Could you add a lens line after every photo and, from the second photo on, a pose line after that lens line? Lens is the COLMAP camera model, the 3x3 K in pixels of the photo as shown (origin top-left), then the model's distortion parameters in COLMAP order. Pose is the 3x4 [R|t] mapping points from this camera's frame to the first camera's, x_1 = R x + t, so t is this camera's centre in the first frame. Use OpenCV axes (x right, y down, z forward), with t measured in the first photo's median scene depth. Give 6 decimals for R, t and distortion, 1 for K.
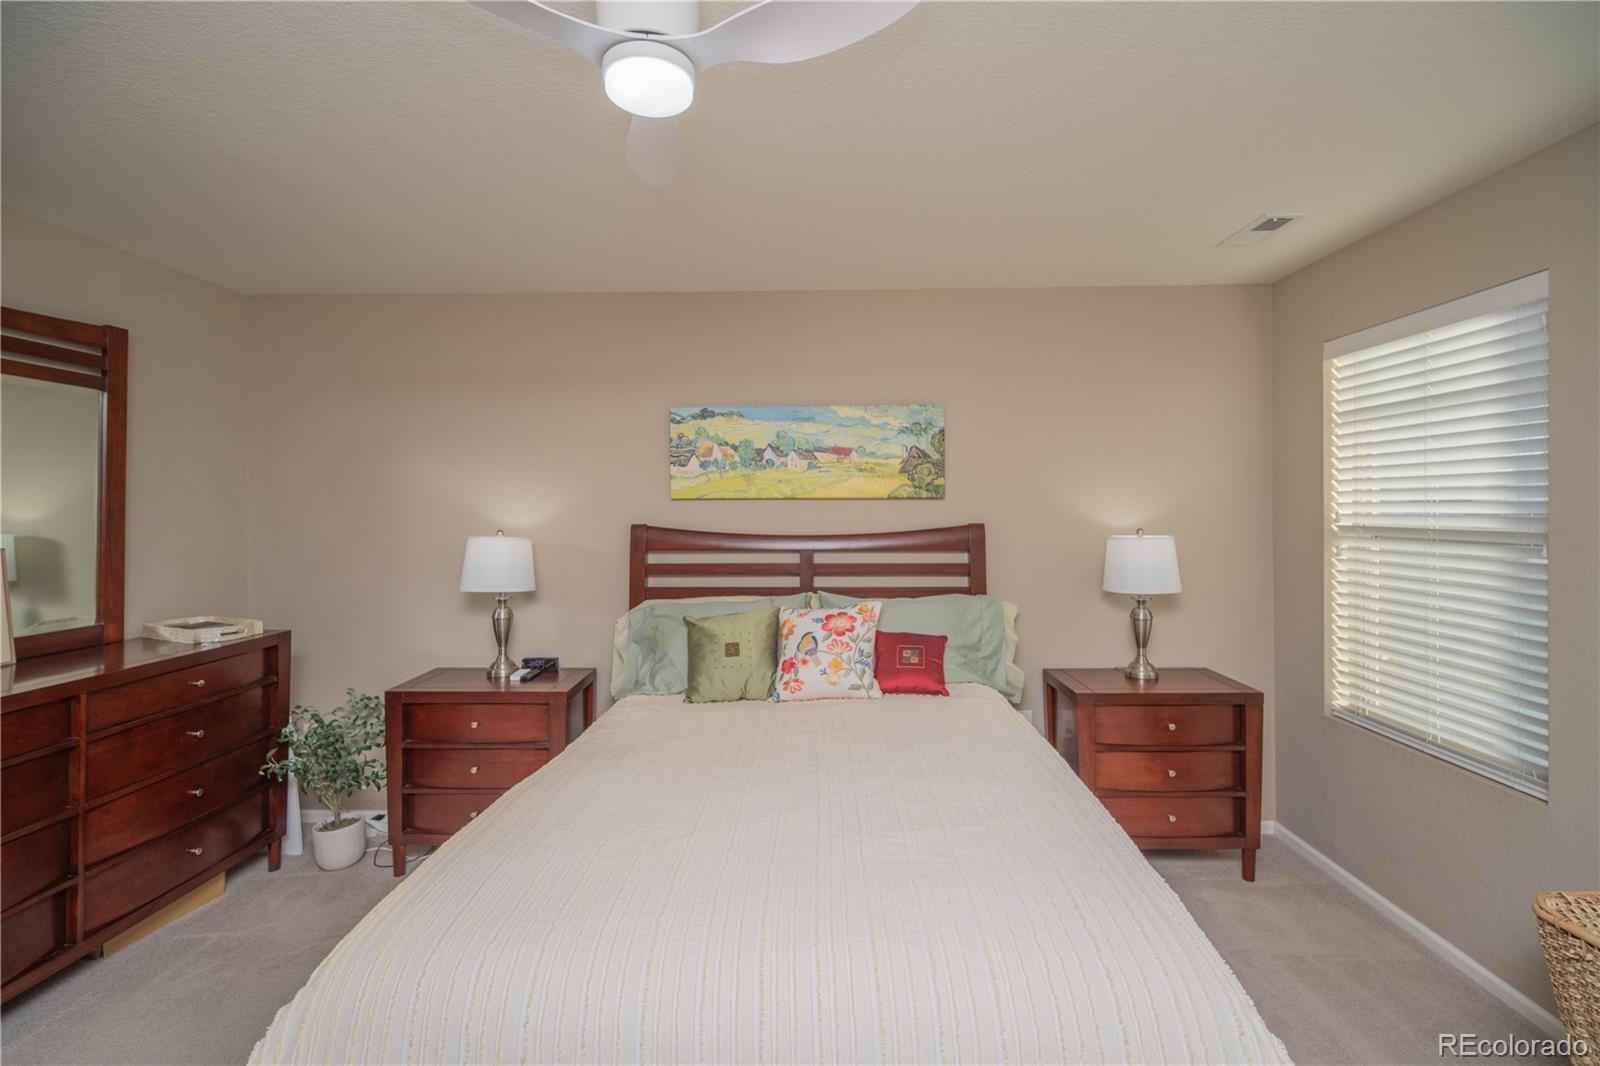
lens RADIAL K [[731.1, 0, 795.2], [0, 731.1, 502.7], [0, 0, 1]] dist [0.002196, 0.000140]
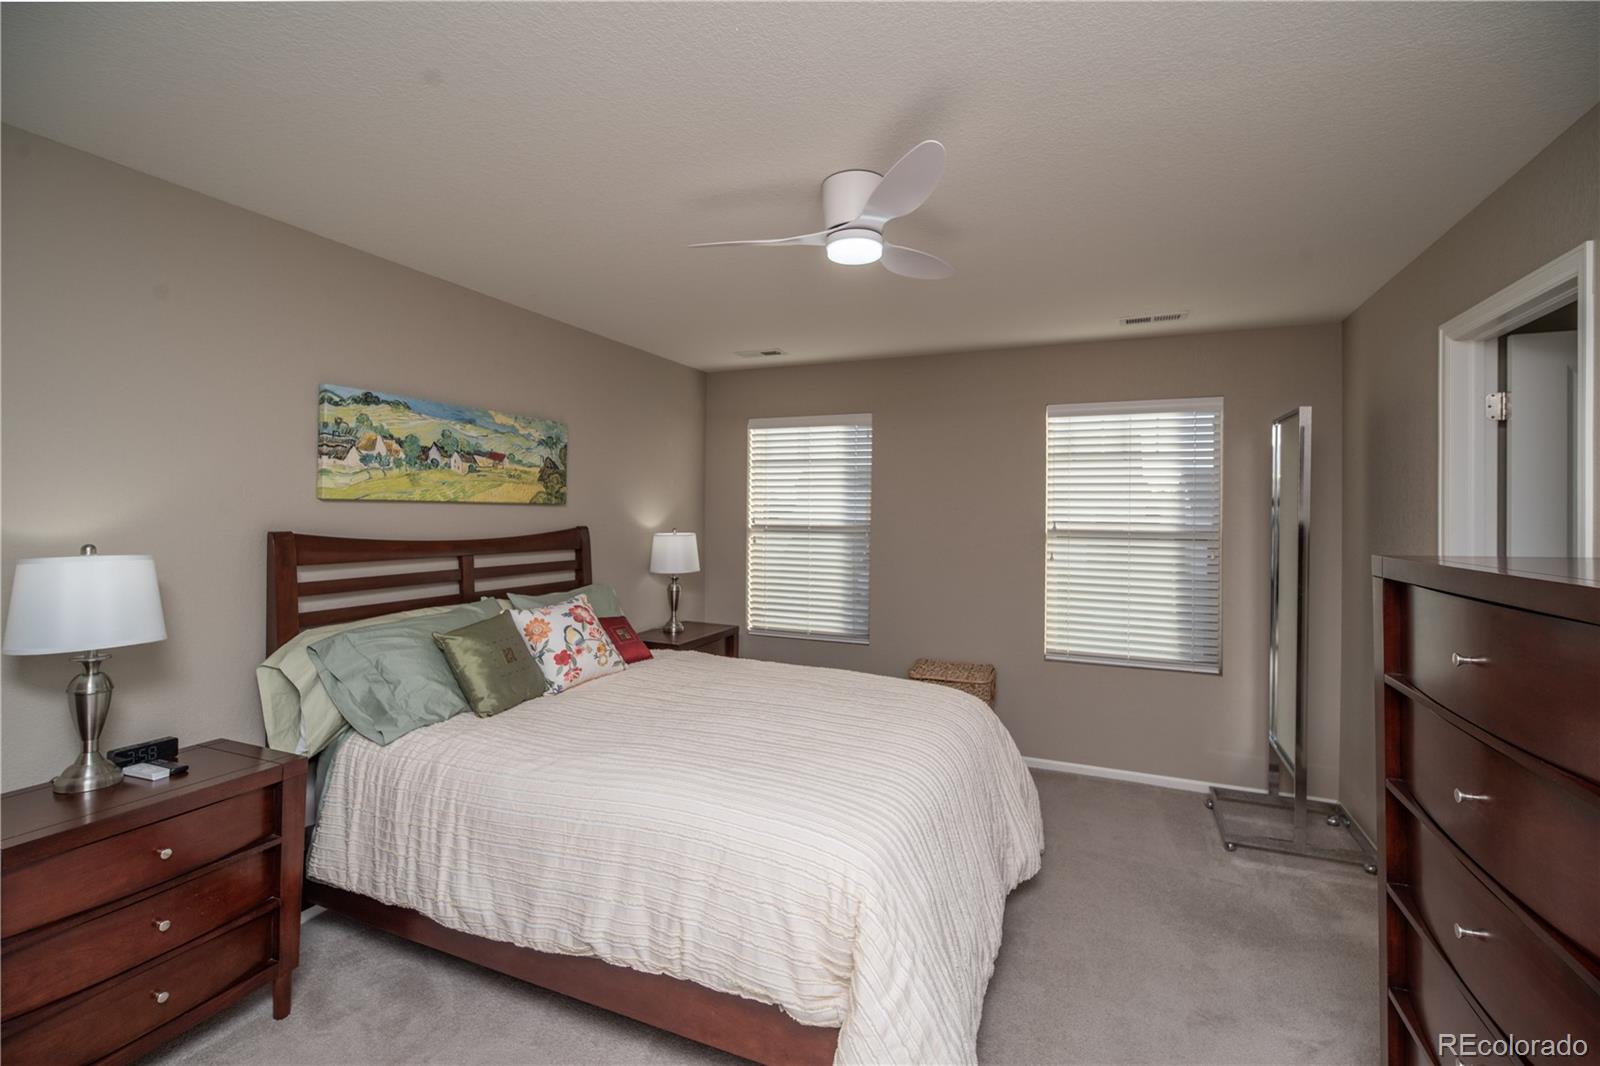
lens RADIAL K [[713.5, 0, 796.4], [0, 713.5, 522.5], [0, 0, 1]] dist [-0.002911, -0.000742]
pose [[0.368361, -0.005056, 0.929669, -0.710457], [-0.012830, 0.999862, 0.010521, 0.005529], [-0.929594, -0.015803, 0.368246, 0.243495]]
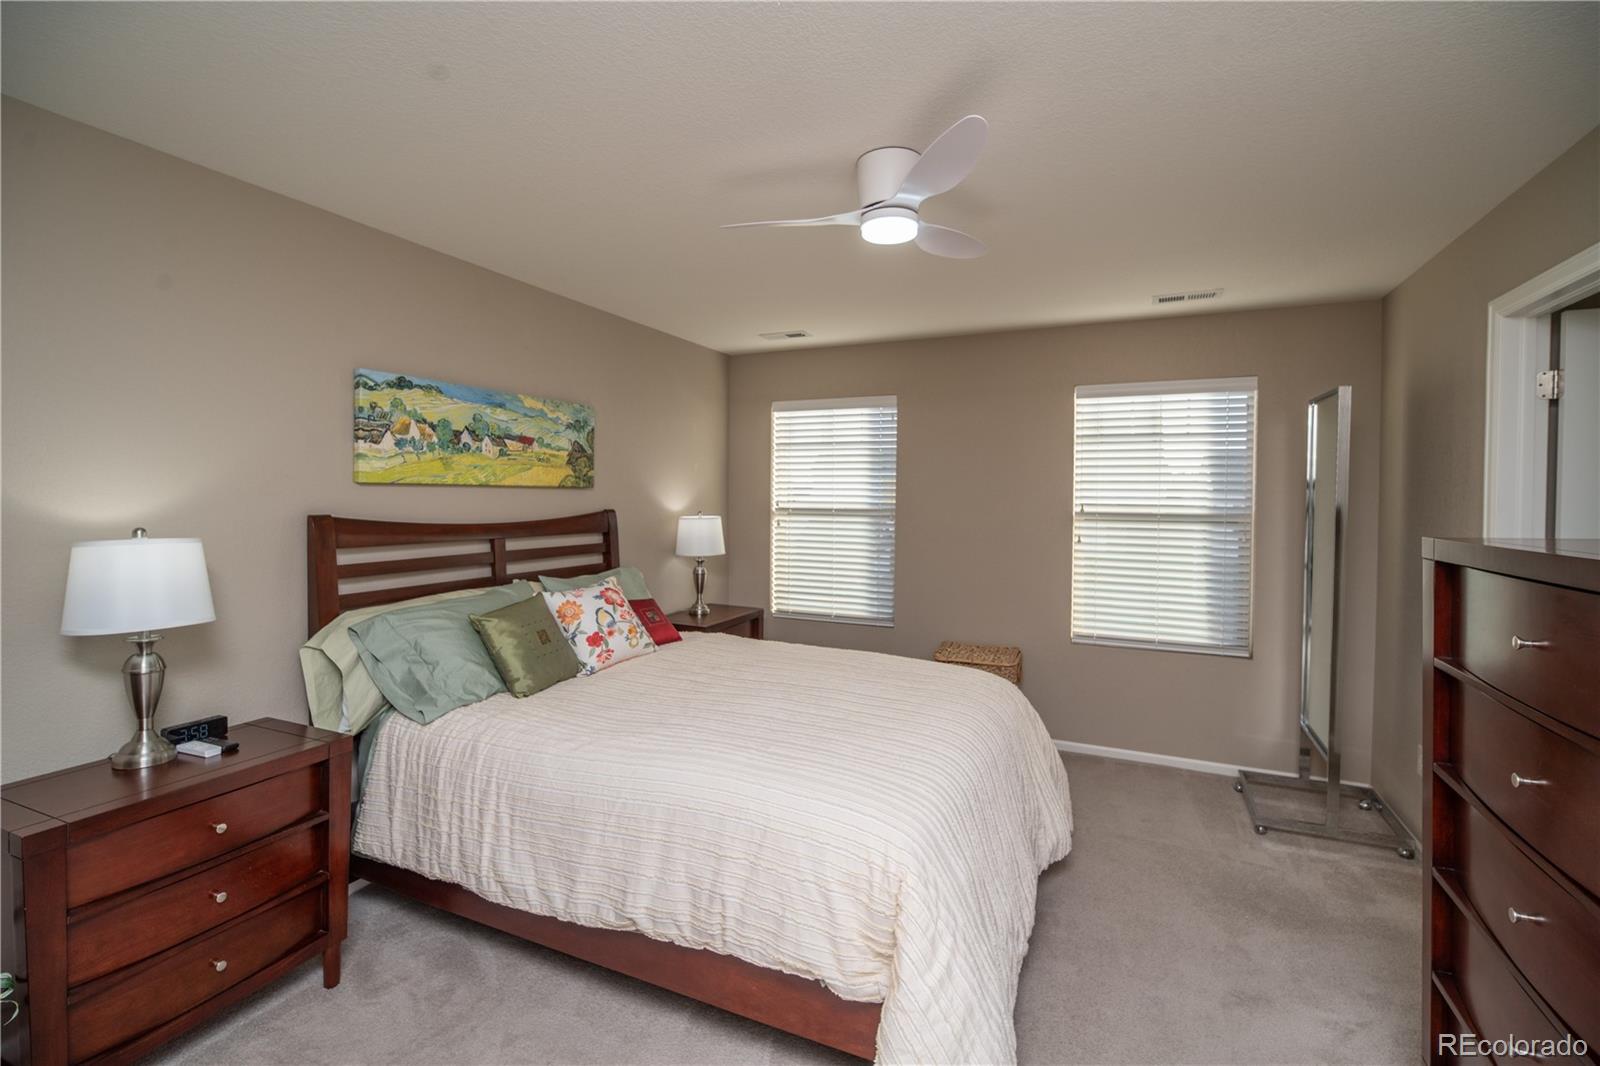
lens RADIAL K [[713.5, 0, 796.4], [0, 713.5, 522.5], [0, 0, 1]] dist [-0.002911, -0.000742]
pose [[0.388434, -0.027404, 0.921069, -0.716962], [-0.010890, 0.999351, 0.034326, 0.006263], [-0.921412, -0.023364, 0.387884, 0.259614]]
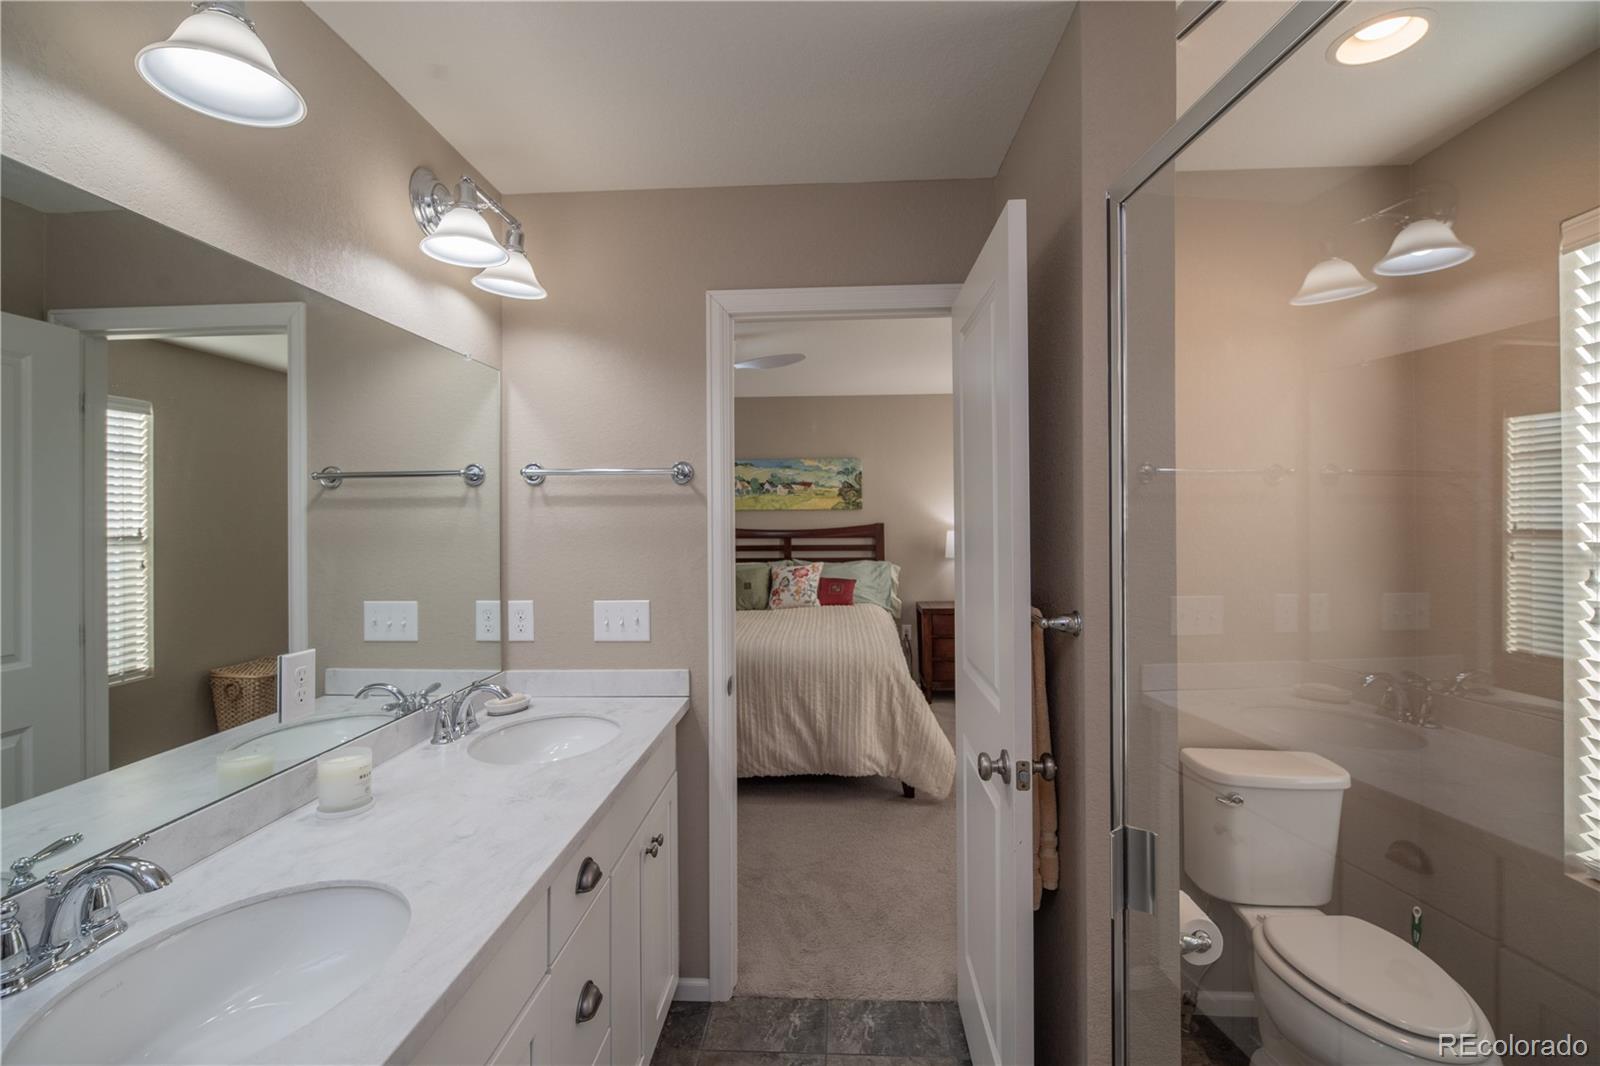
lens RADIAL K [[699.6, 0, 795.5], [0, 699.6, 532.0], [0, 0, 1]] dist [0.004768, 0.000178]
pose [[0.999759, -0.004250, -0.021528, 0.073672], [0.004840, 0.999612, 0.027437, 0.001446], [0.021403, -0.027535, 0.999392, -0.770382]]
